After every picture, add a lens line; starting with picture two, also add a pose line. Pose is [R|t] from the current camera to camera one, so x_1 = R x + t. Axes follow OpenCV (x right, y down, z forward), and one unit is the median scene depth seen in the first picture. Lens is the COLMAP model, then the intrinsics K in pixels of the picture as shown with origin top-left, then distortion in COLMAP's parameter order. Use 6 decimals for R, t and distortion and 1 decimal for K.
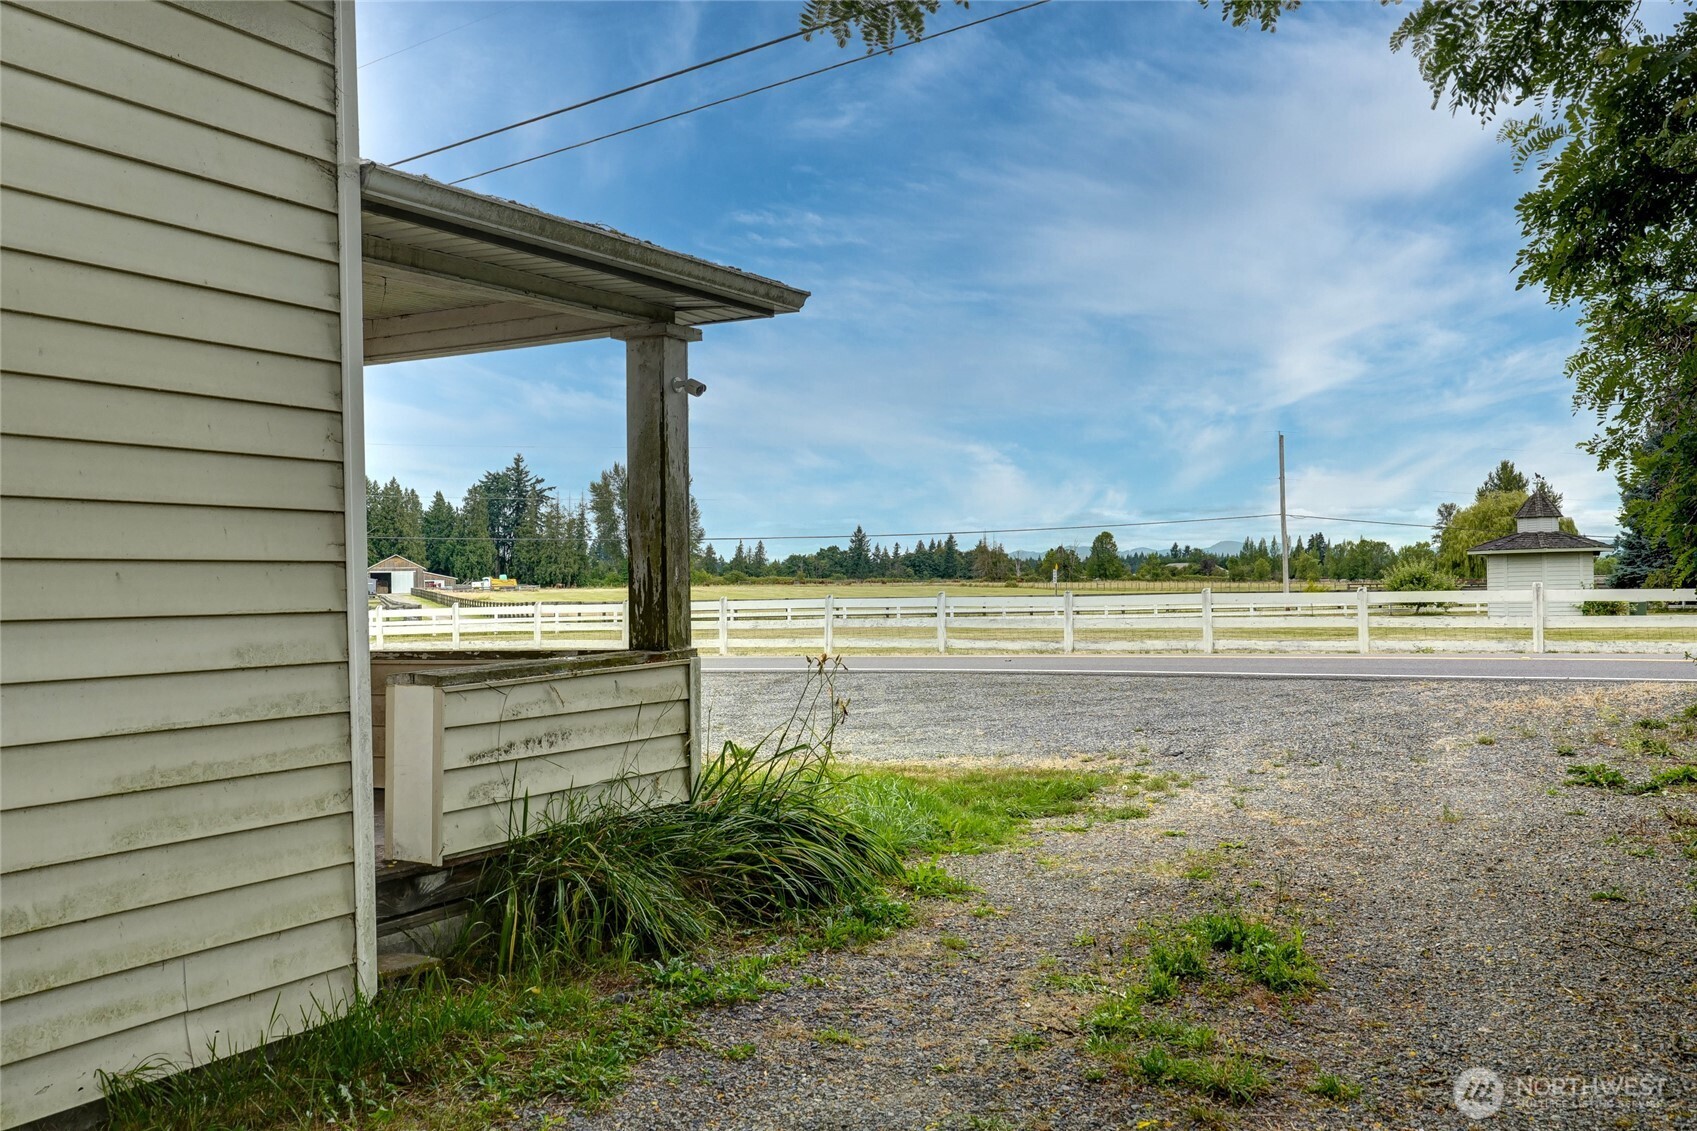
lens RADIAL K [[1646.0, 0, 848.5], [0, 1646.0, 565.5], [0, 0, 1]] dist [-0.000049, -0.000704]
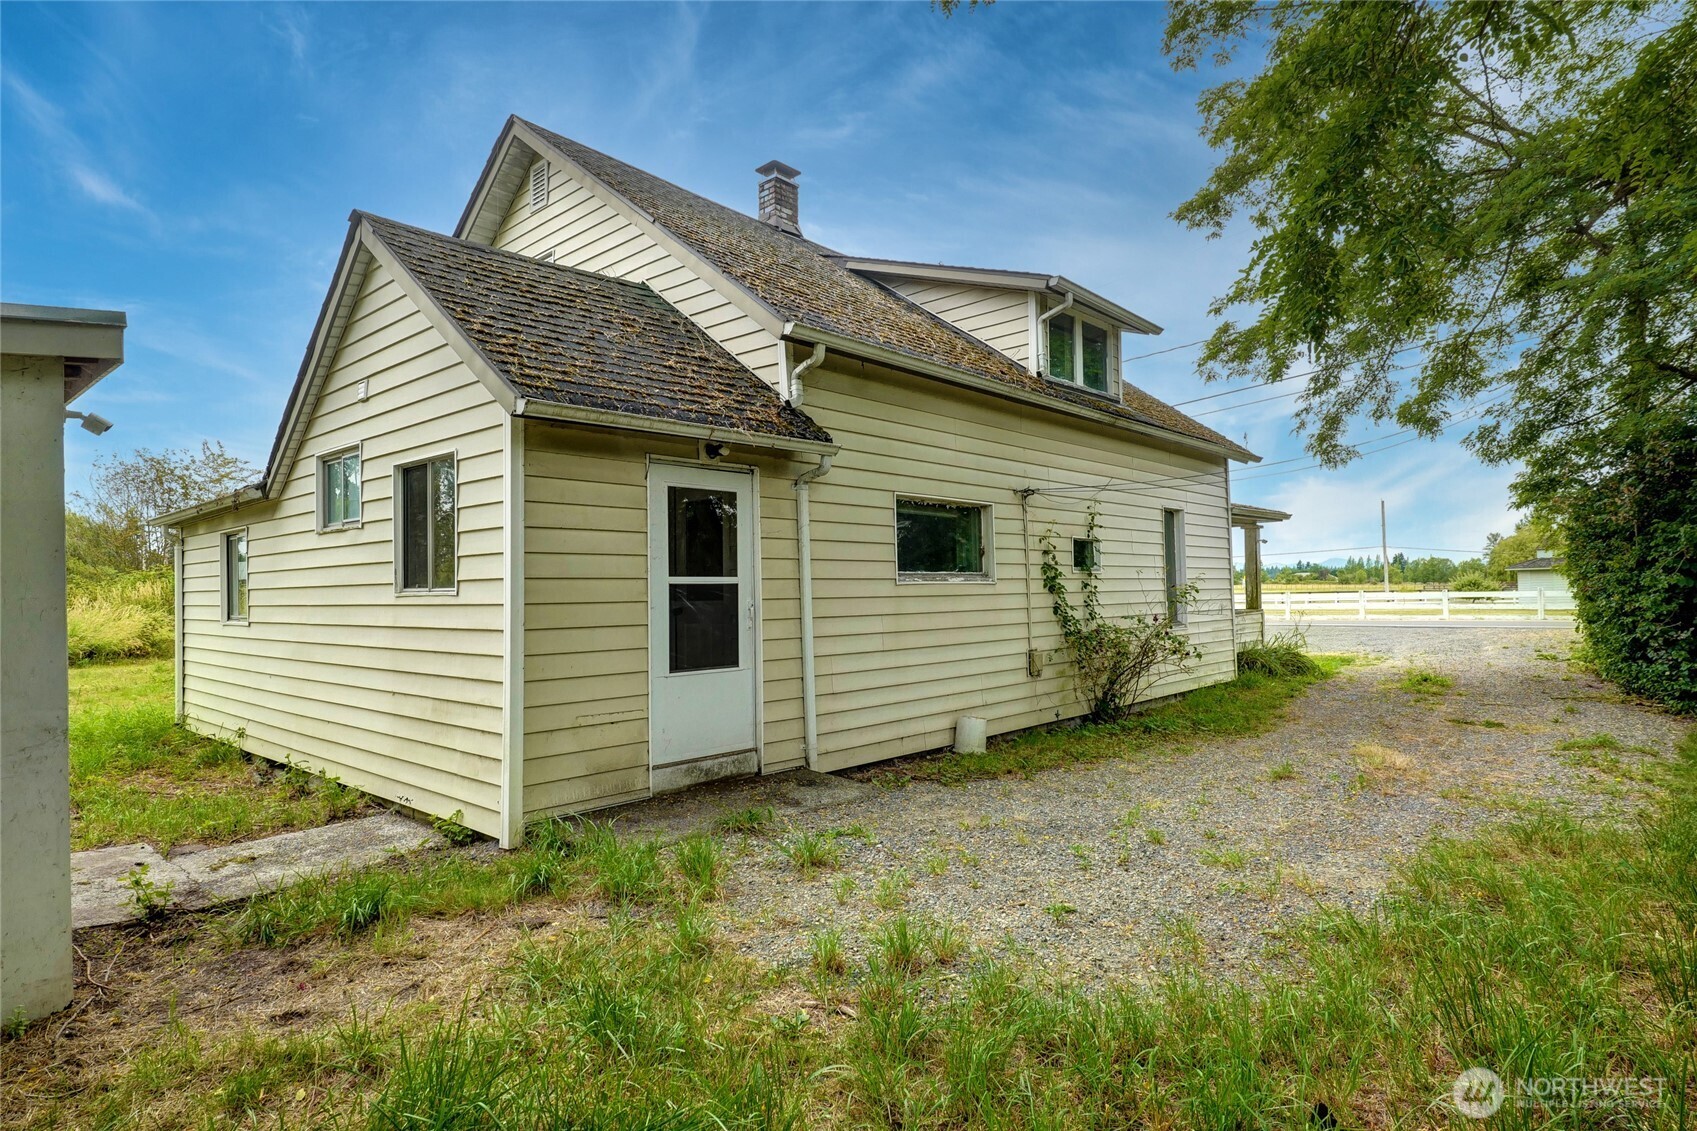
lens RADIAL K [[926.0, 0, 848.5], [0, 926.0, 565.5], [0, 0, 1]] dist [0.001297, 0.000098]
pose [[0.966434, -0.008458, -0.256776, -0.121879], [0.005457, 0.999908, -0.012398, -0.007495], [0.256857, 0.010581, 0.966392, -0.345924]]
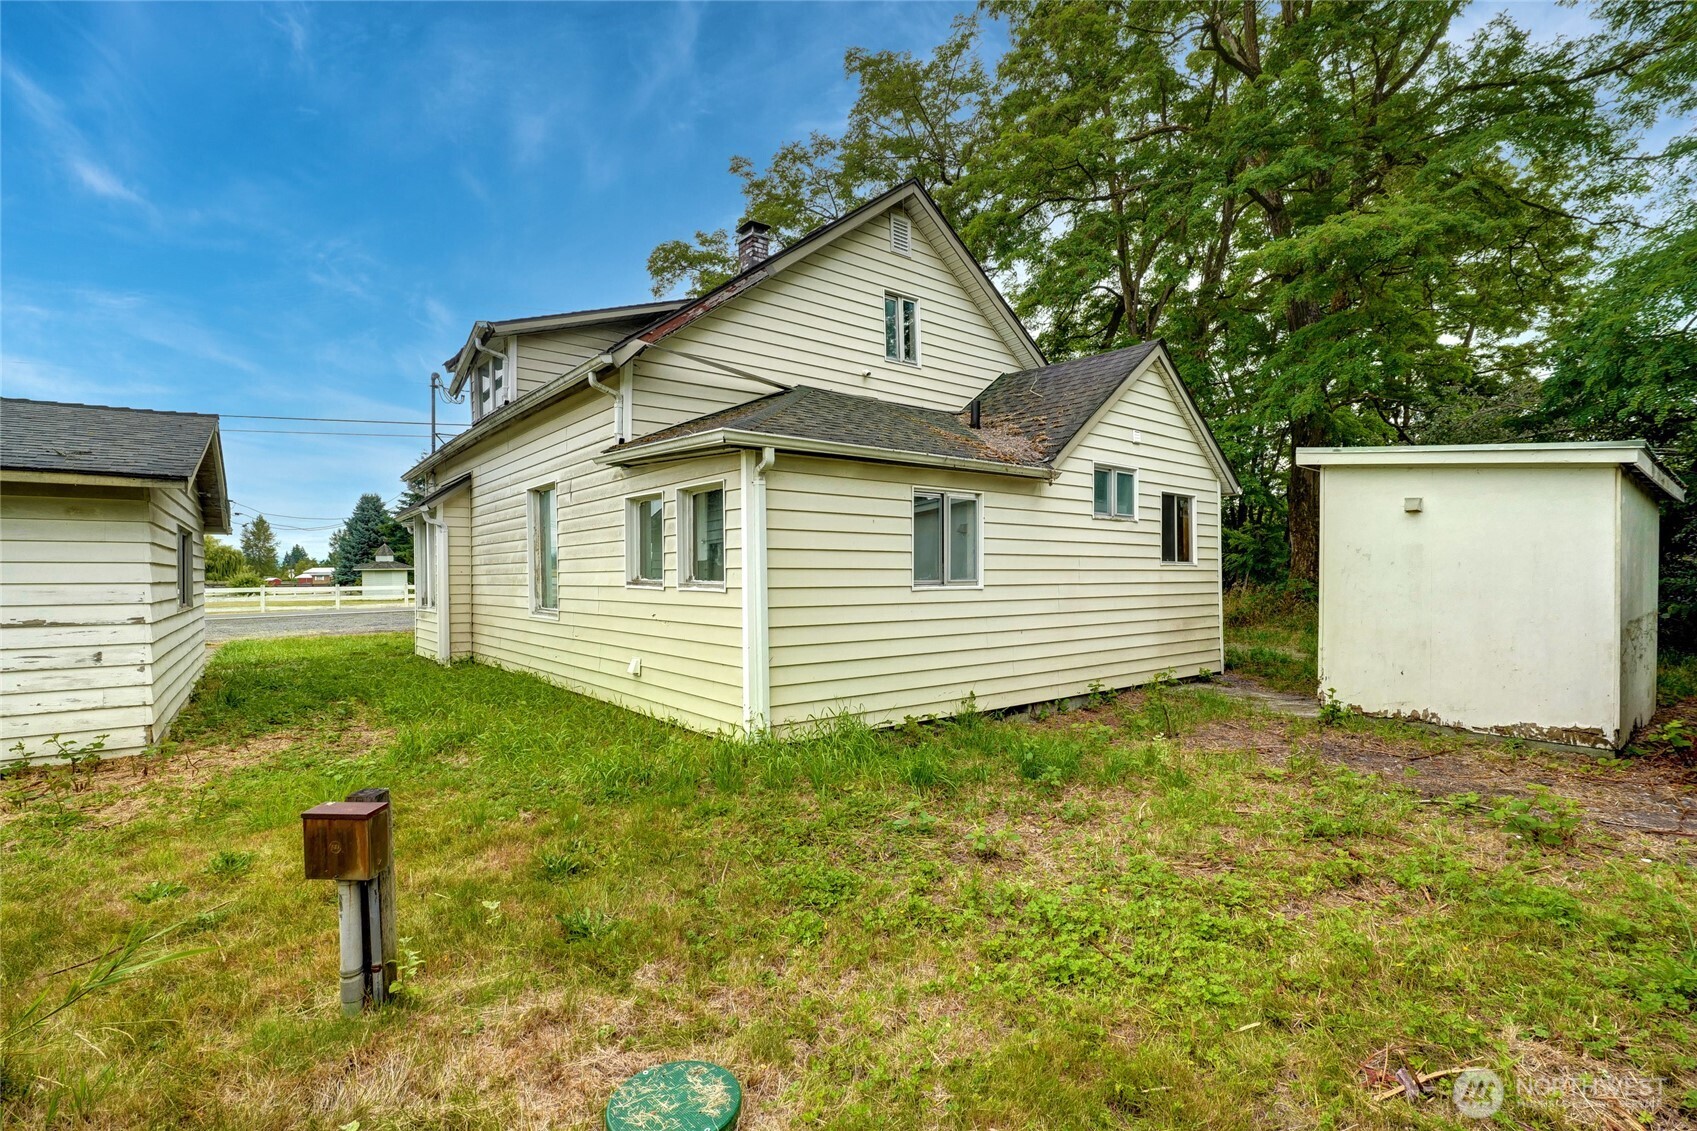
lens RADIAL K [[752.8, 0, 848.5], [0, 752.8, 565.5], [0, 0, 1]] dist [-0.000361, -0.000002]
pose [[0.391054, 0.025186, 0.920023, -0.470810], [-0.010261, 0.999683, -0.023006, 0.001351], [-0.920310, -0.000444, 0.391188, -0.219365]]
